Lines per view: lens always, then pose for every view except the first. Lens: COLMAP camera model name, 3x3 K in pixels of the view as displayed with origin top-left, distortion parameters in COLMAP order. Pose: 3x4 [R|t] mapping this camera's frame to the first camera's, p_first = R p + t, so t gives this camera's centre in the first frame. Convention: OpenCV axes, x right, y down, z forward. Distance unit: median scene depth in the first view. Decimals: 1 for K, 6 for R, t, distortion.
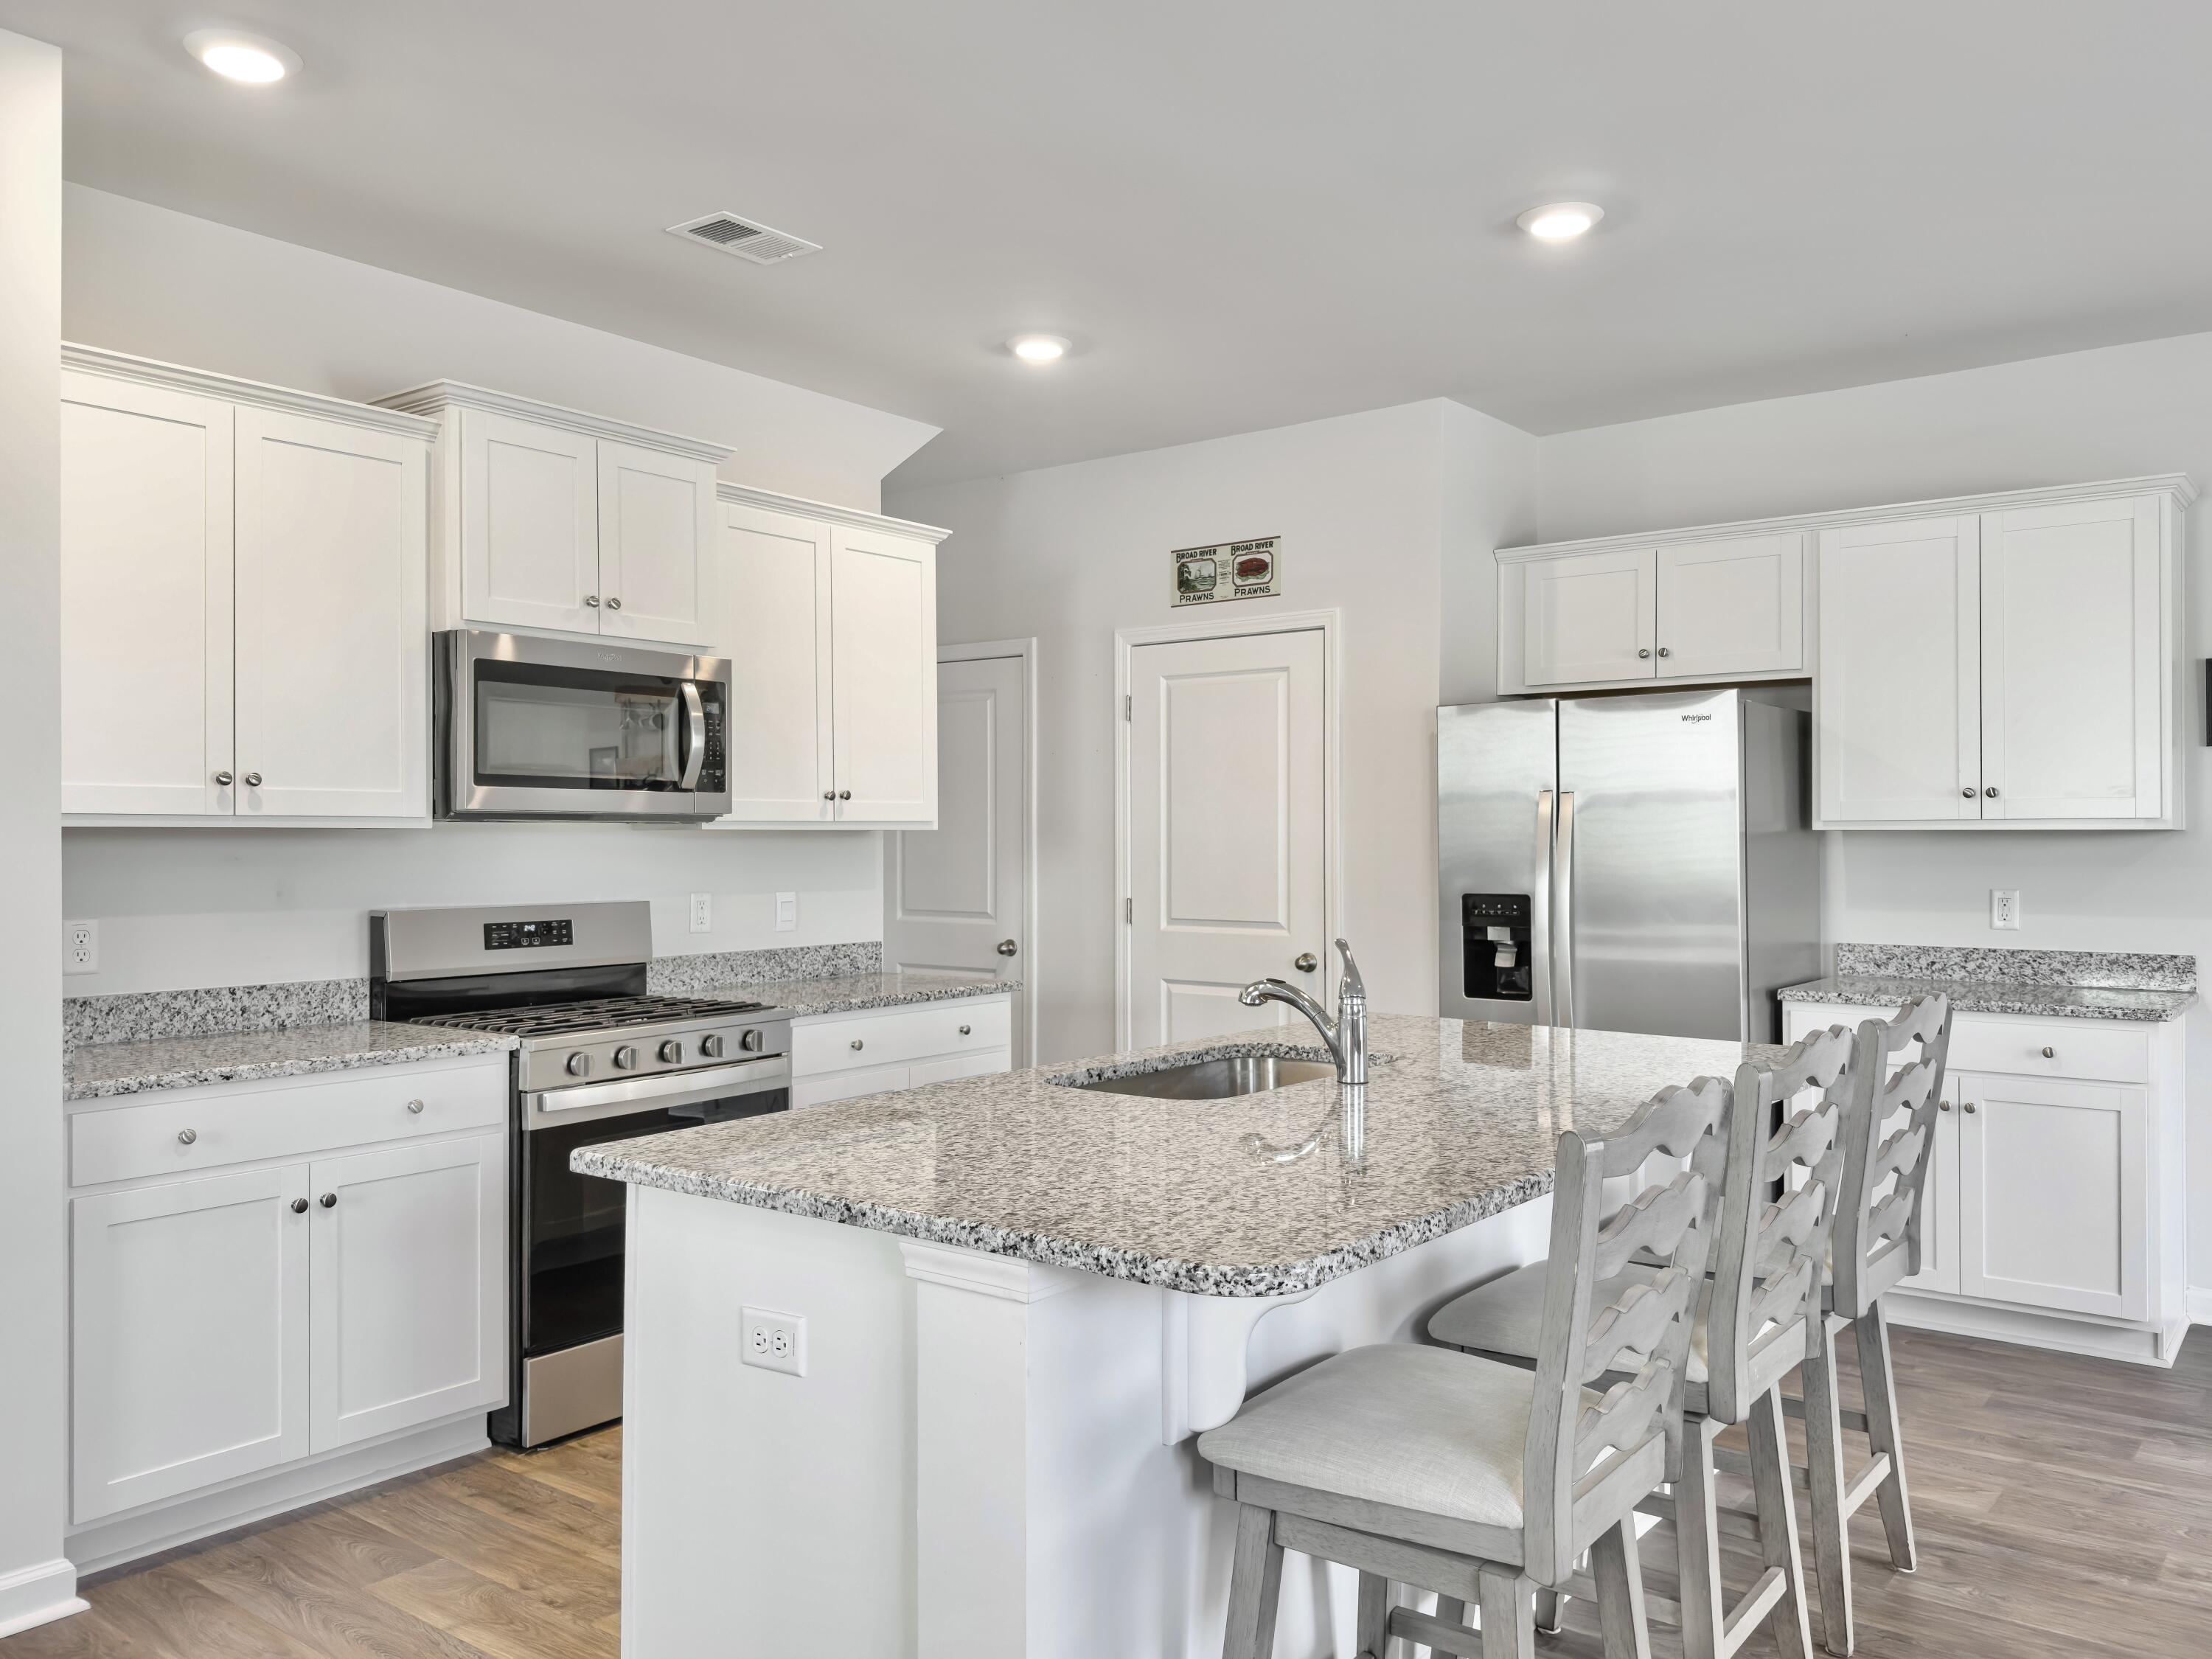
lens RADIAL K [[1640.3, 0, 1110.9], [0, 1640.3, 891.2], [0, 0, 1]] dist [0.060819, -0.001218]
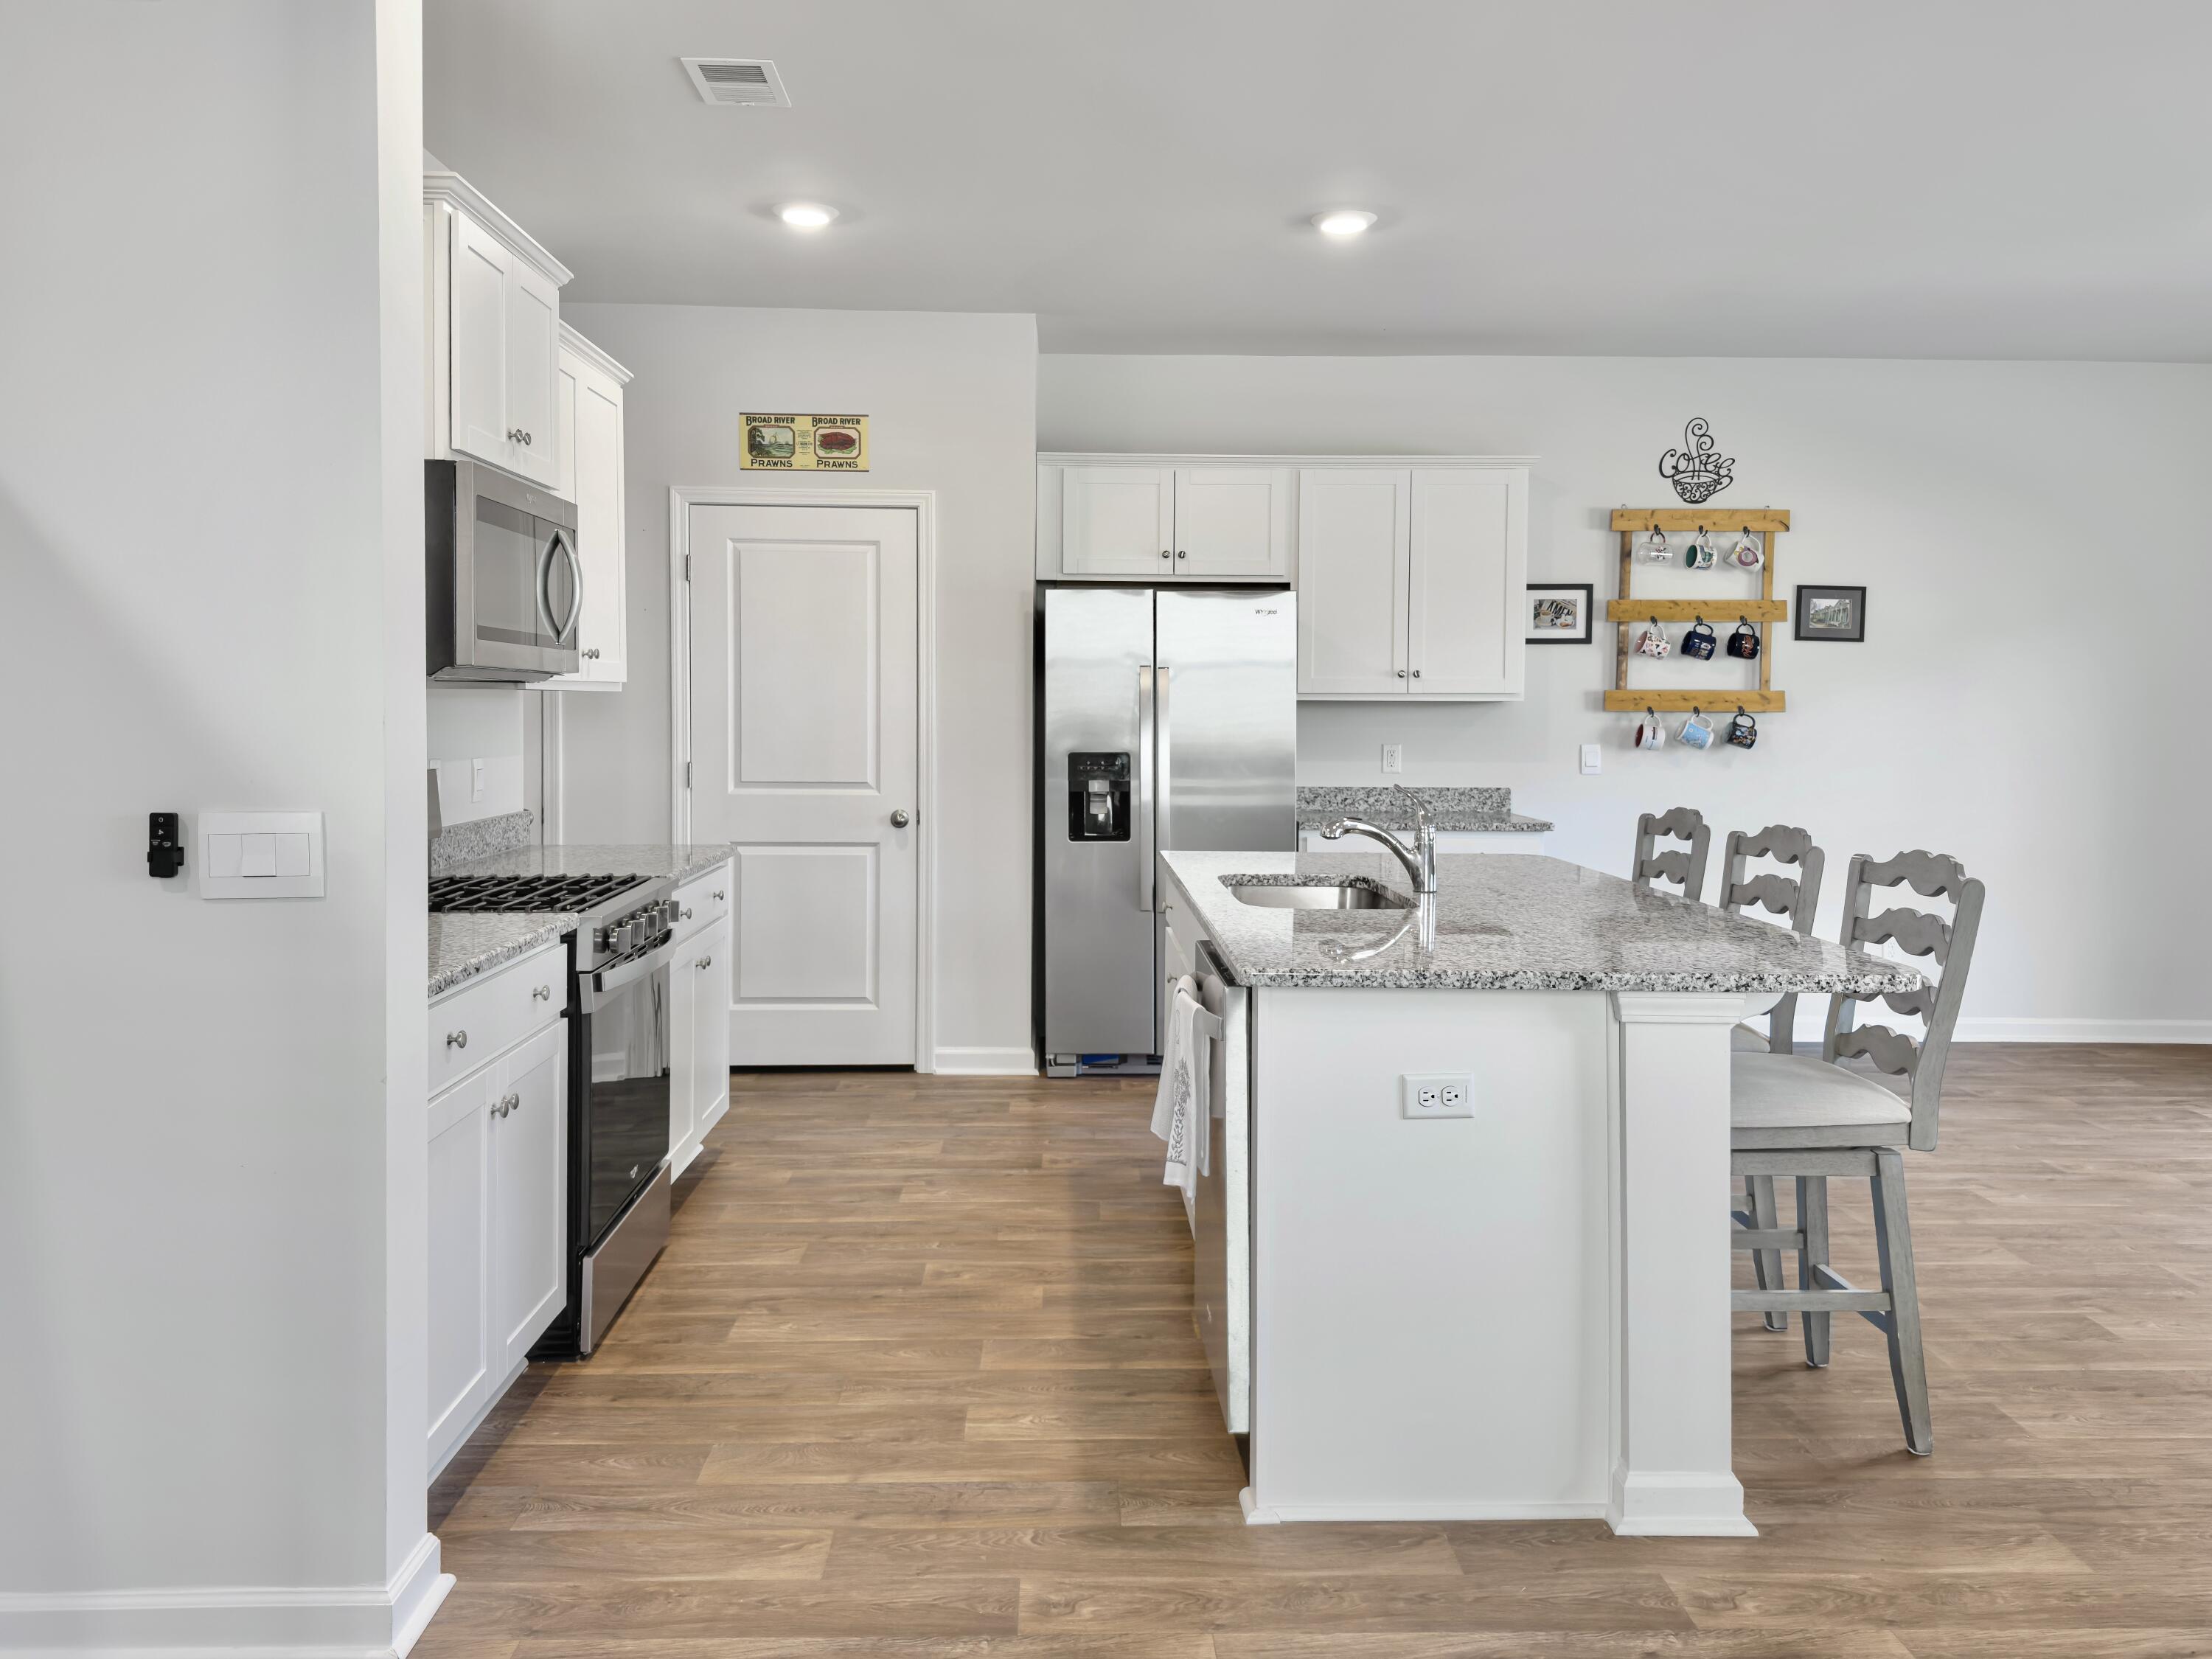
lens RADIAL K [[1728.0, 0, 1106.0], [0, 1728.0, 829.5], [0, 0, 1]] dist [0.091904, -0.001818]
pose [[0.771141, -0.040979, 0.635344, -0.562921], [0.013921, 0.998773, 0.047523, -0.001736], [-0.636512, -0.027802, 0.770766, 0.042341]]
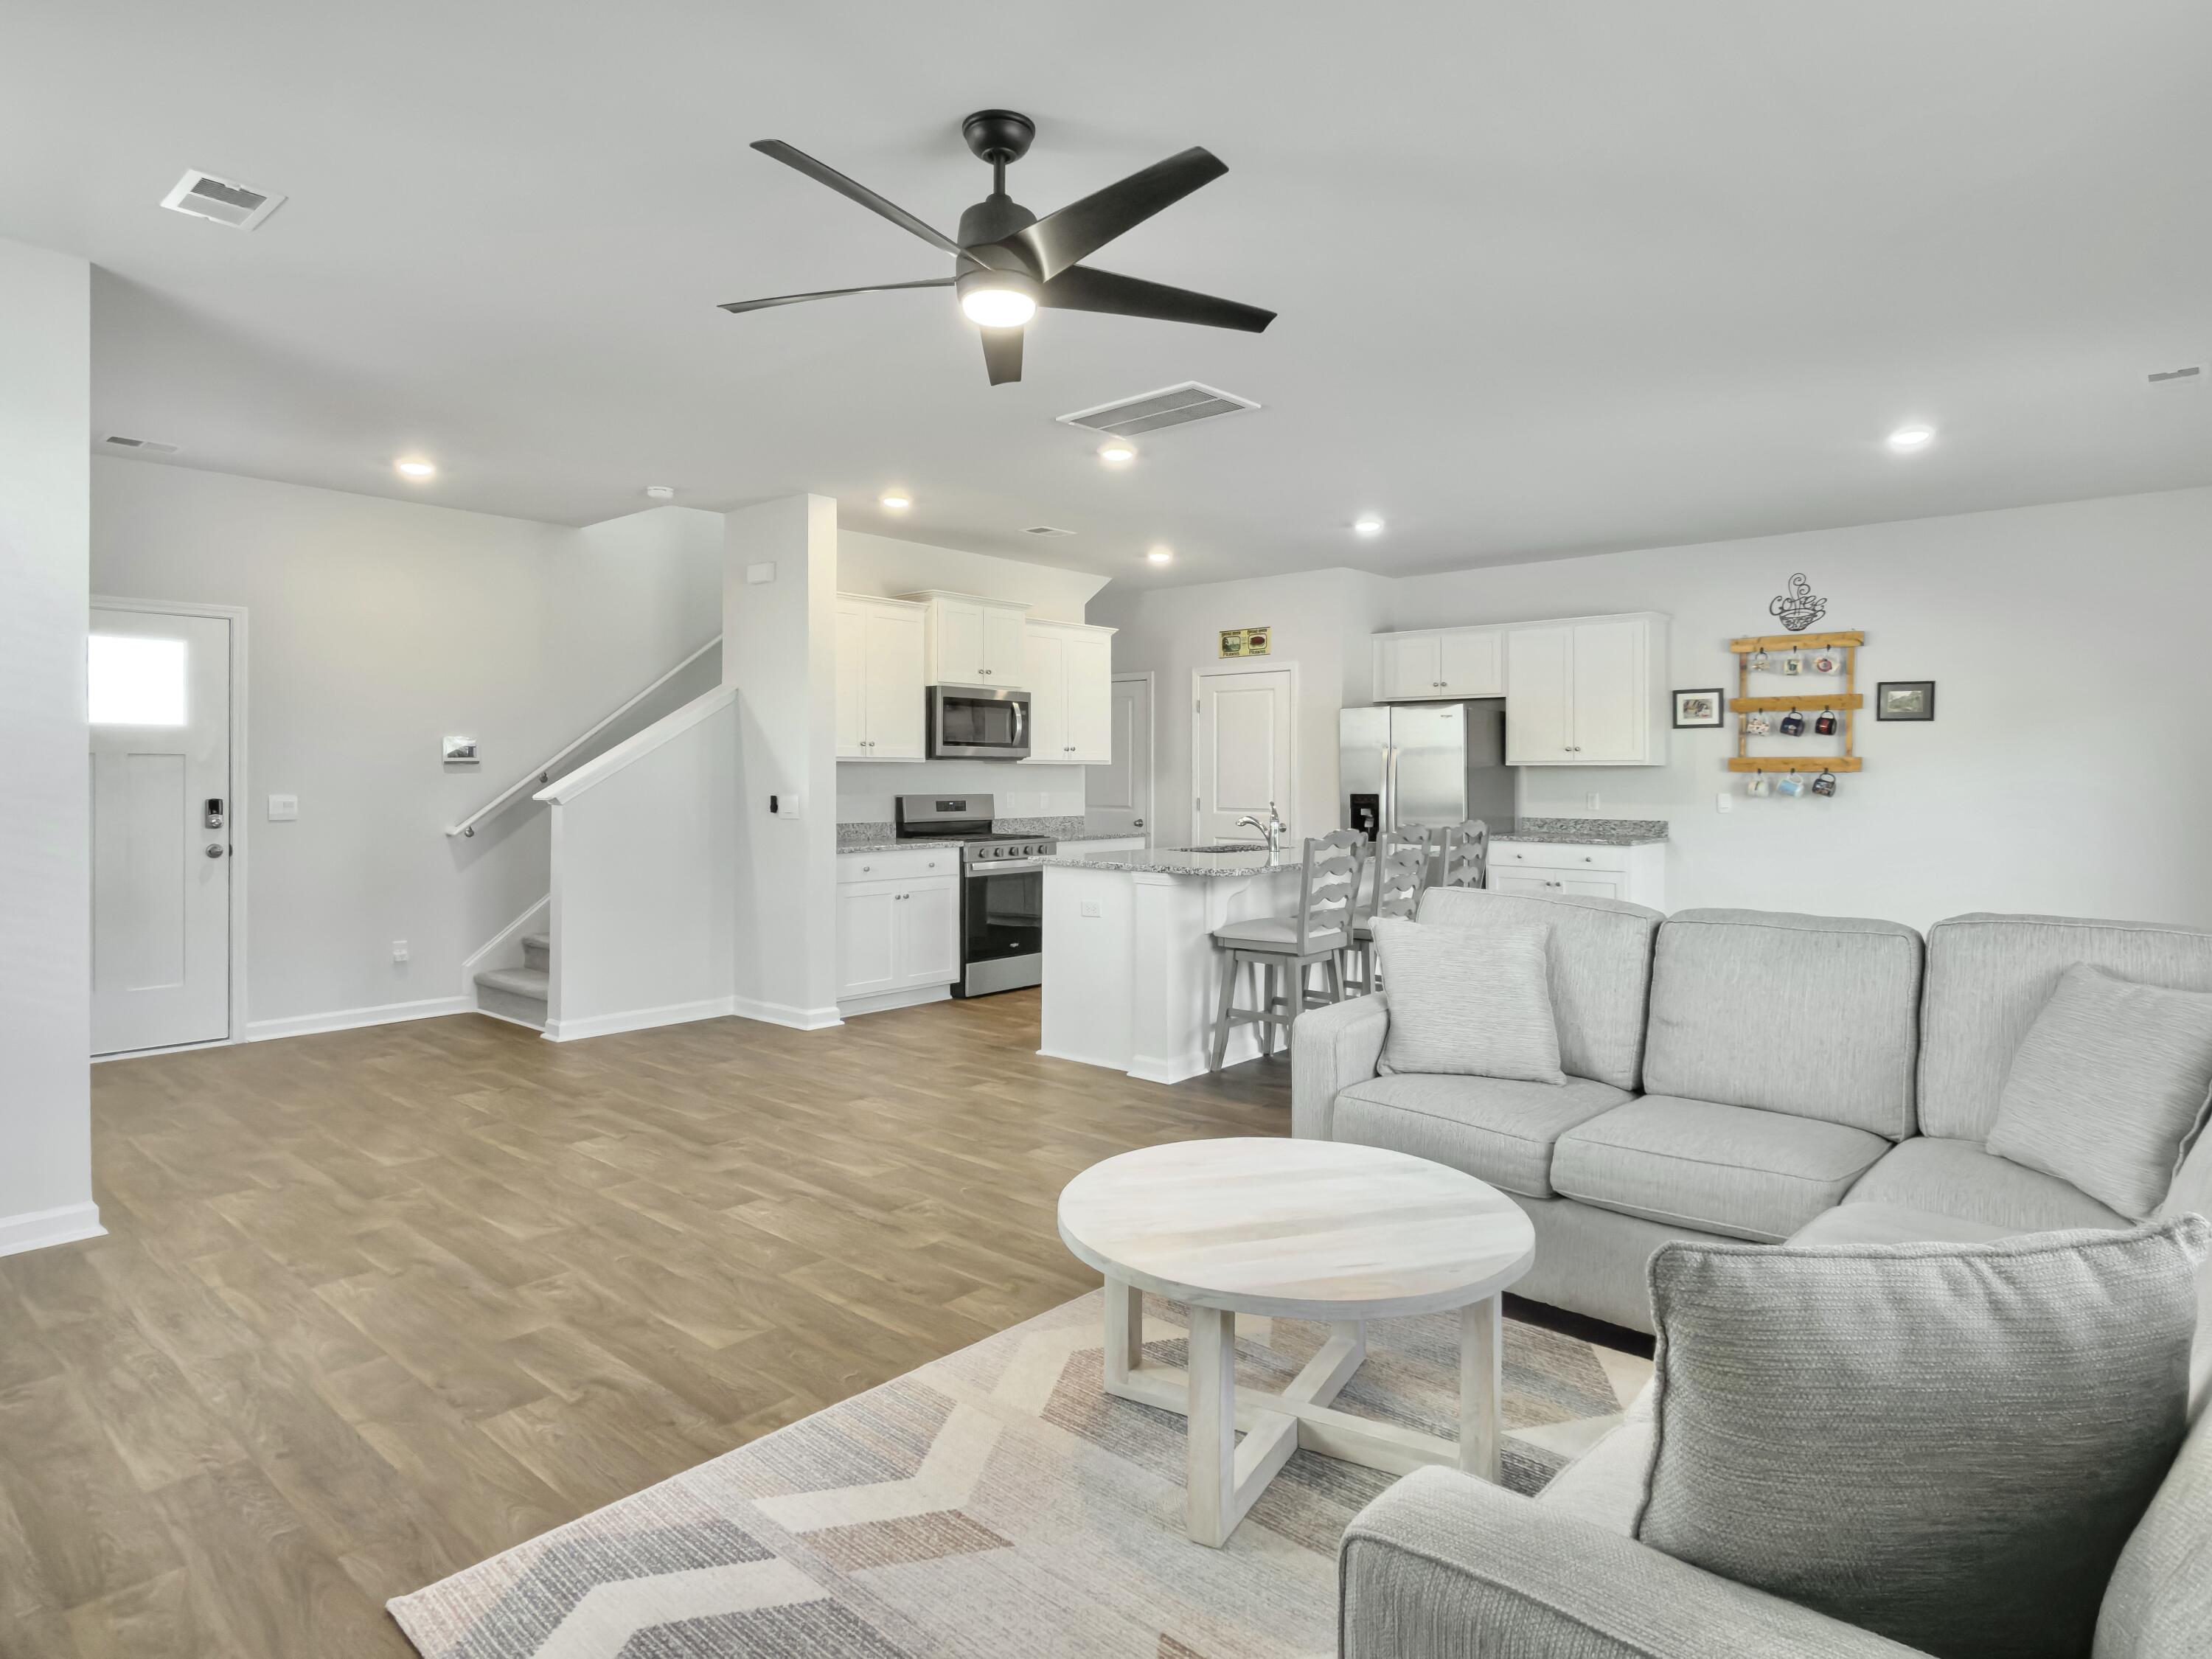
lens RADIAL K [[1268.0, 0, 1106.0], [0, 1268.0, 829.5], [0, 0, 1]] dist [-0.000098, 0.000581]
pose [[0.997874, 0.005249, -0.064955, -0.001373], [-0.004654, 0.999946, 0.009311, 0.035951], [0.065001, -0.008989, 0.997845, -0.735014]]
